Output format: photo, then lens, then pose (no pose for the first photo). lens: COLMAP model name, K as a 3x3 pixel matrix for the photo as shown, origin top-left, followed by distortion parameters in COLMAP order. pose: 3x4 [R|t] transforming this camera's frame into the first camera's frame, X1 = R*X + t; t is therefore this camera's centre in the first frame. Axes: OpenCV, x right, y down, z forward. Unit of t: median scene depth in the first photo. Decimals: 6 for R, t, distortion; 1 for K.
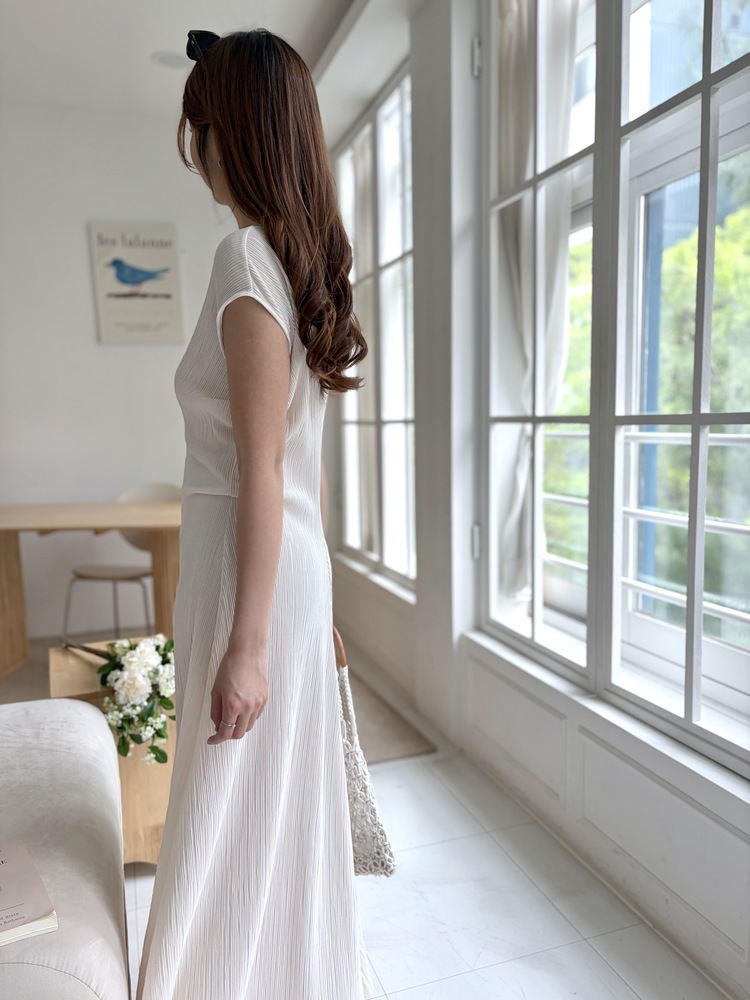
lens RADIAL K [[687.8, 0, 358.7], [0, 687.8, 474.2], [0, 0, 1]] dist [-0.001359, -0.001361]
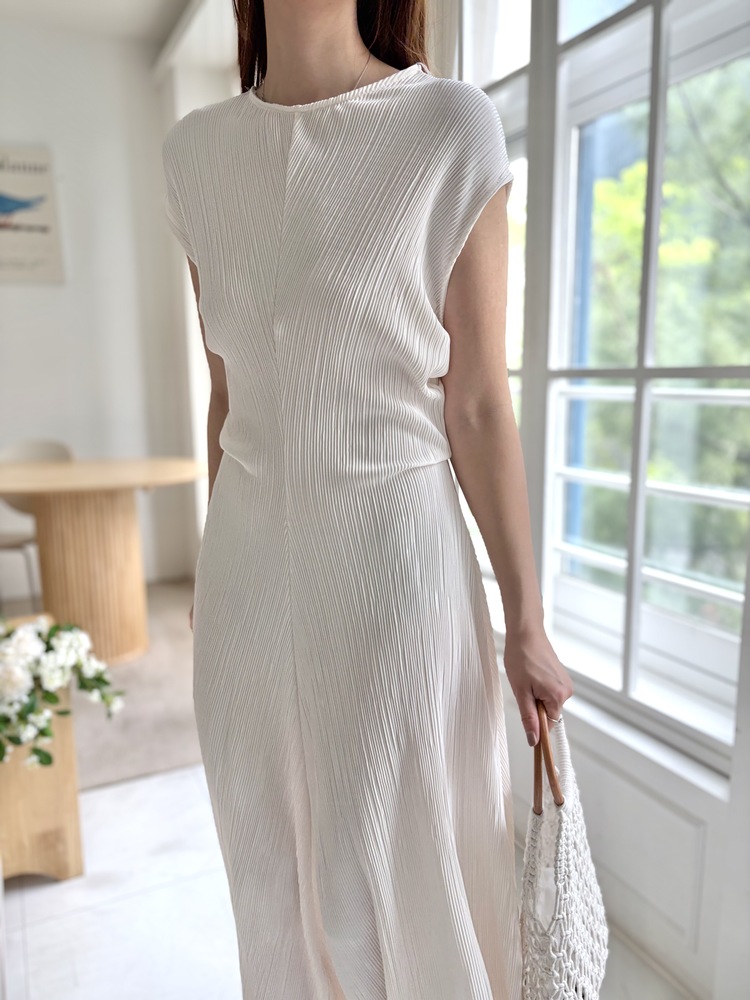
lens RADIAL K [[687.8, 0, 358.7], [0, 687.8, 474.2], [0, 0, 1]] dist [-0.001359, -0.001361]
pose [[0.990049, -0.014678, 0.139952, -0.011323], [0.004887, 0.997532, 0.070047, -0.008648], [-0.140635, -0.068666, 0.987677, 0.104857]]
